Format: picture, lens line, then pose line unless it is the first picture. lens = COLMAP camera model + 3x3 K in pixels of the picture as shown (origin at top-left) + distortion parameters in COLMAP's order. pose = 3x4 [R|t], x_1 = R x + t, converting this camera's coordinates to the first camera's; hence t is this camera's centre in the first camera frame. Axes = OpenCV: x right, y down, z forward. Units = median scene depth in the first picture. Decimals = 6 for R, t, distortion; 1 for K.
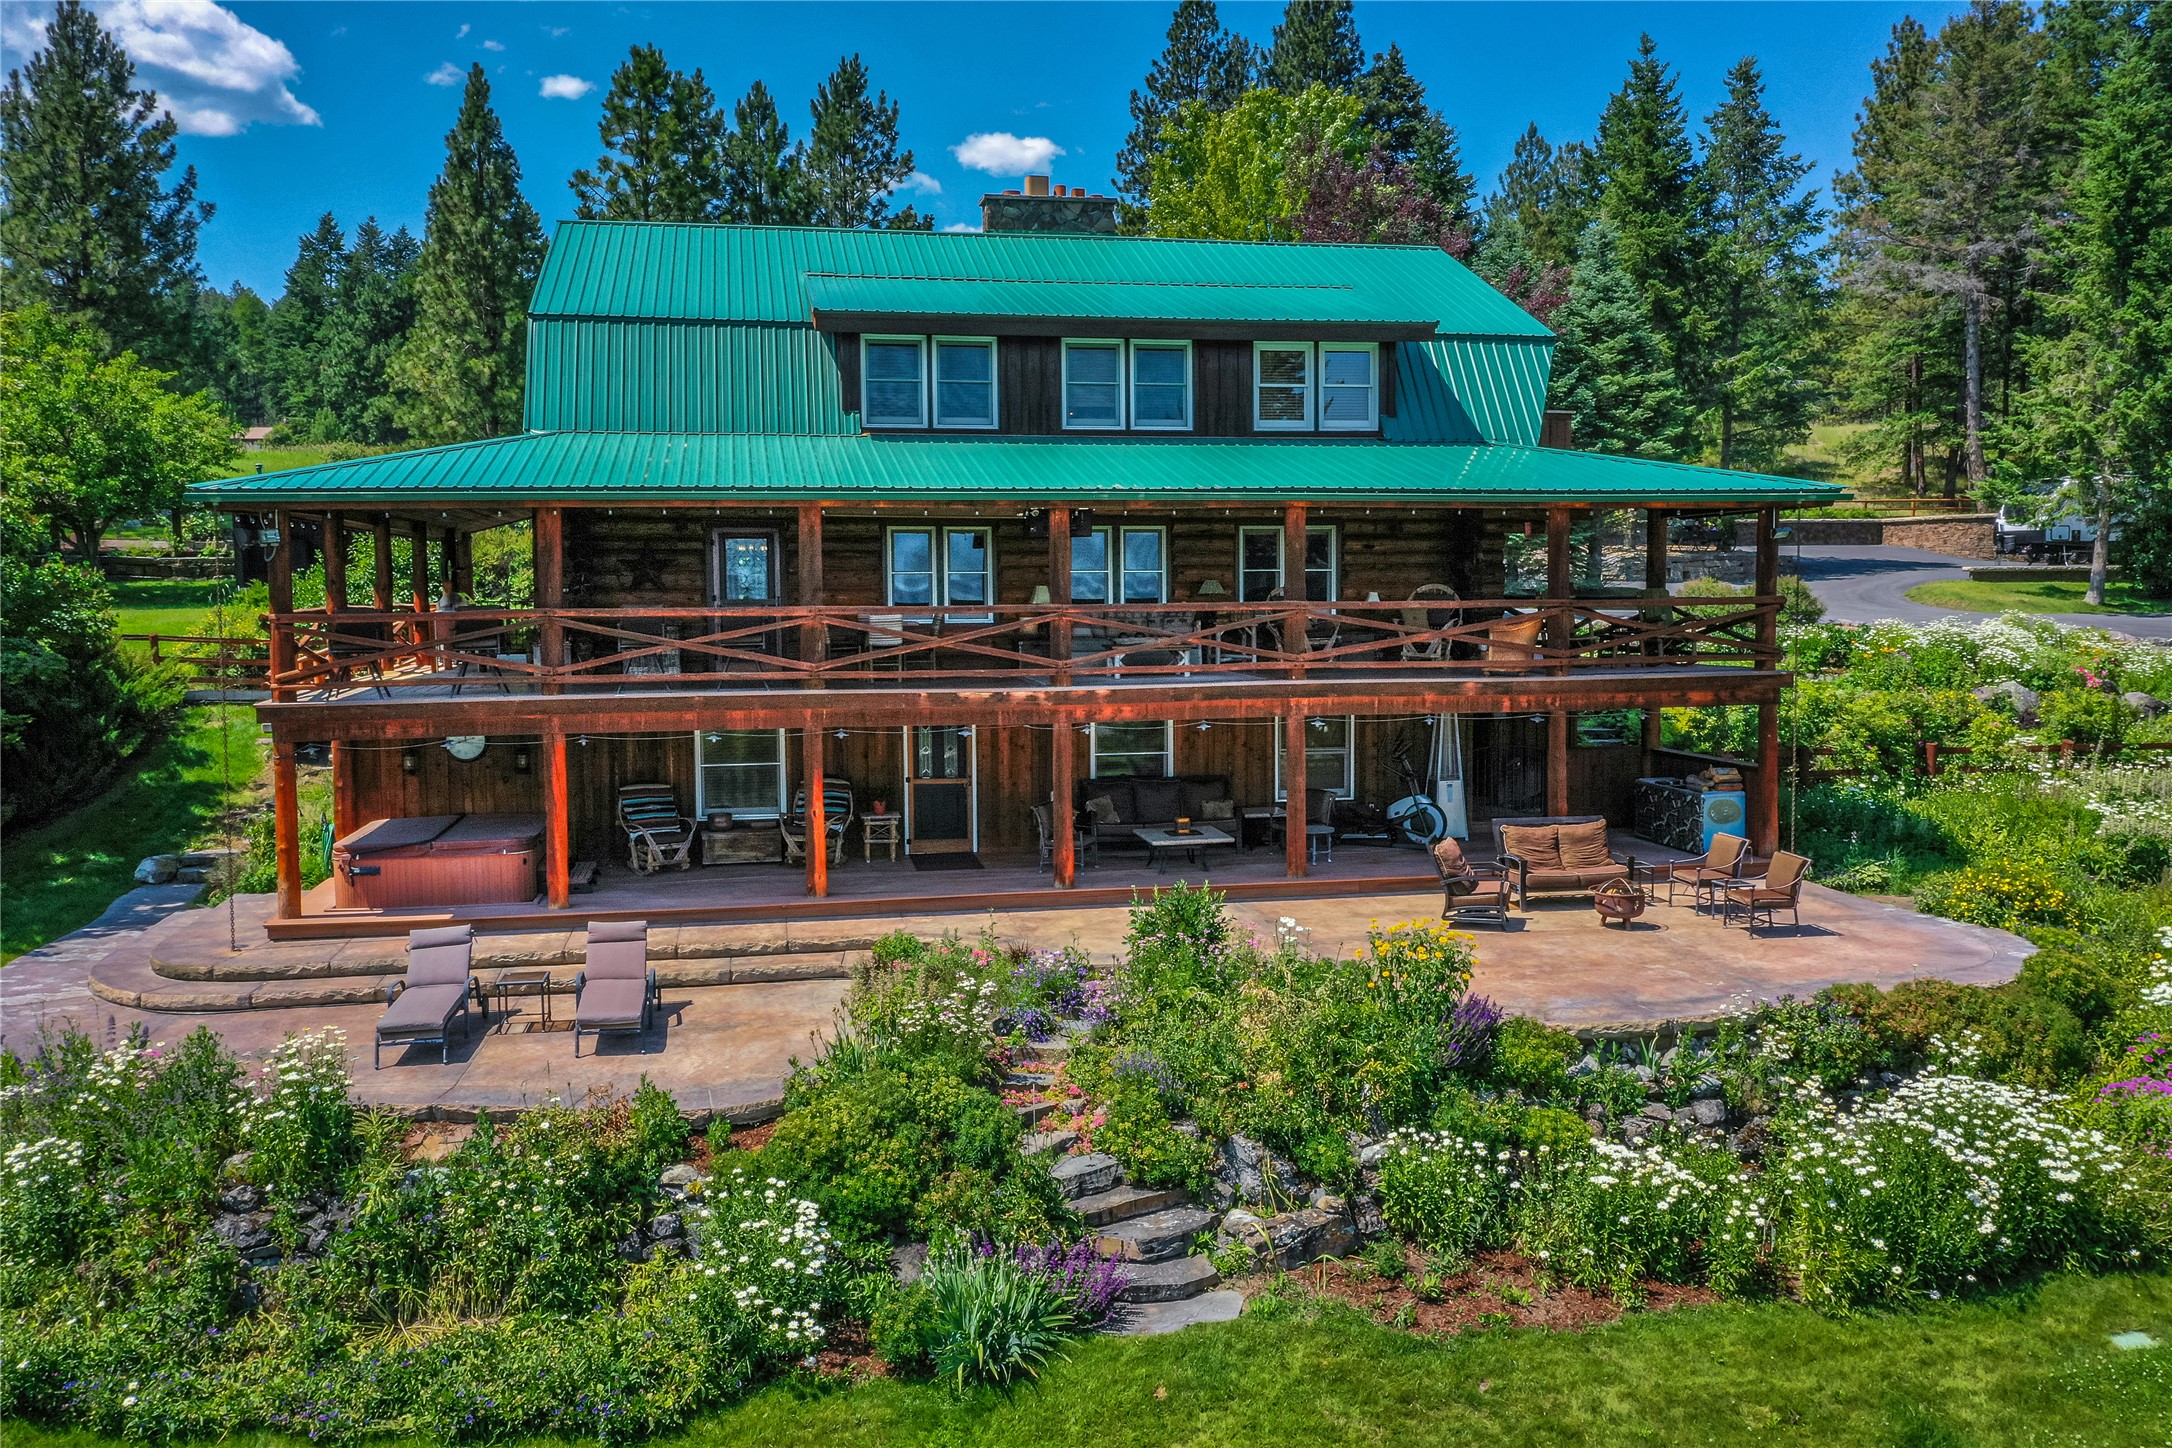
lens RADIAL K [[1739.4, 0, 1072.8], [0, 1739.4, 731.8], [0, 0, 1]] dist [-0.003866, -0.009377]
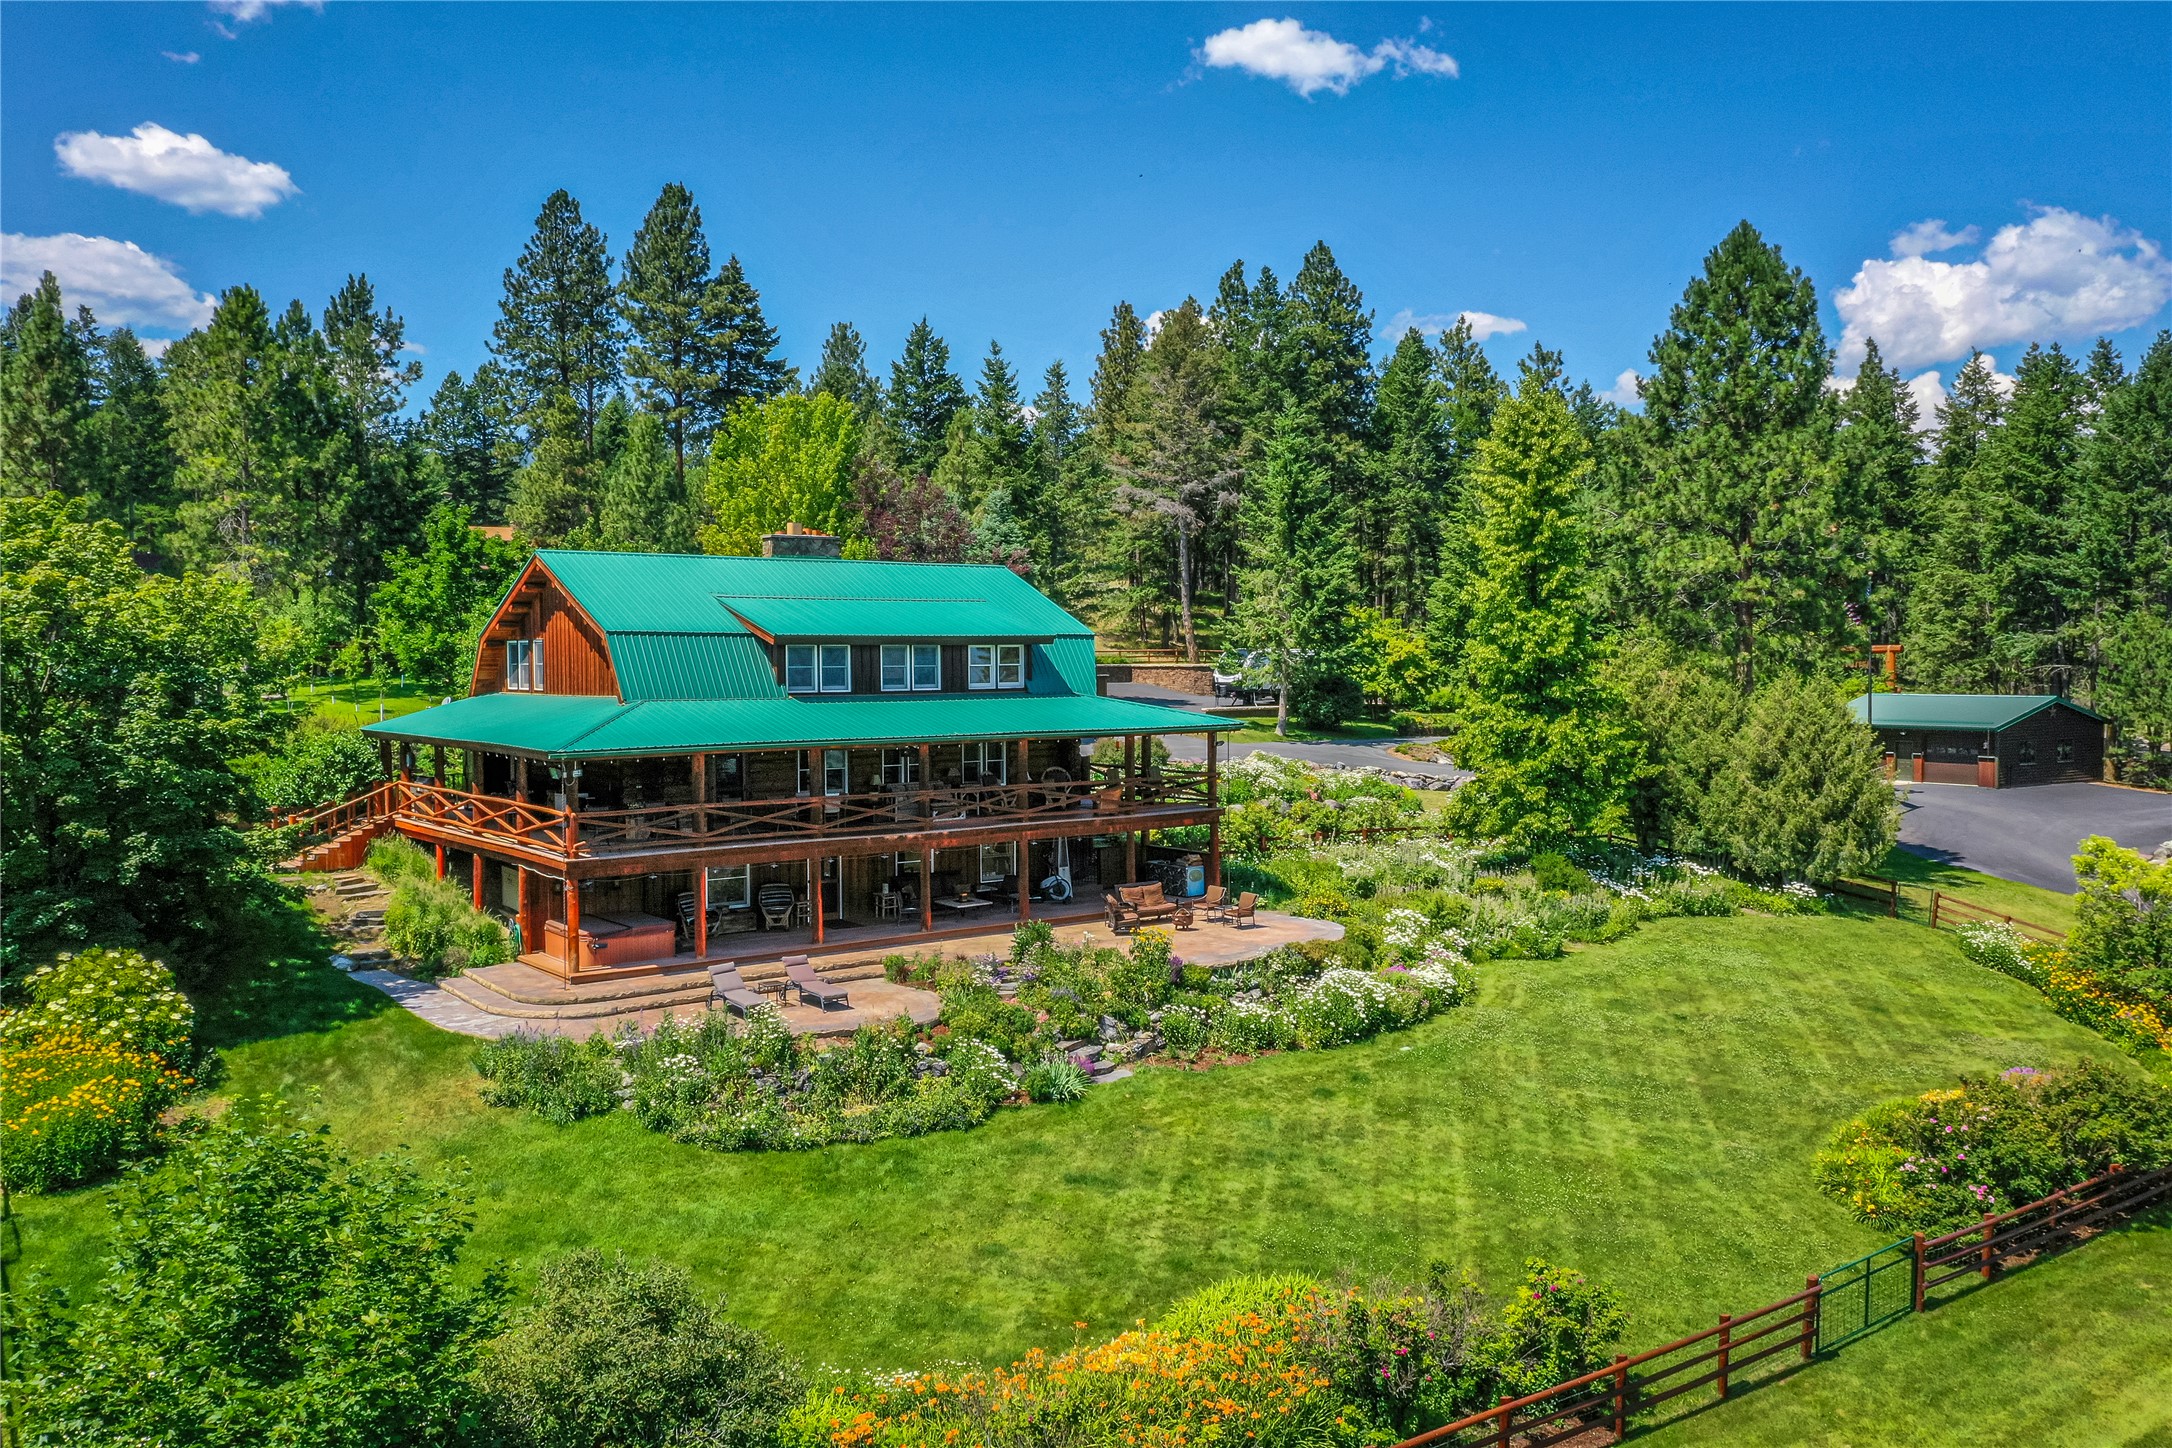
lens RADIAL K [[1739.4, 0, 1090.9], [0, 1739.4, 718.9], [0, 0, 1]] dist [-0.003866, -0.009377]
pose [[0.889474, -0.011656, 0.456838, -0.672170], [0.034203, 0.998569, -0.041116, -0.059136], [-0.455705, 0.052196, 0.888599, -0.786845]]
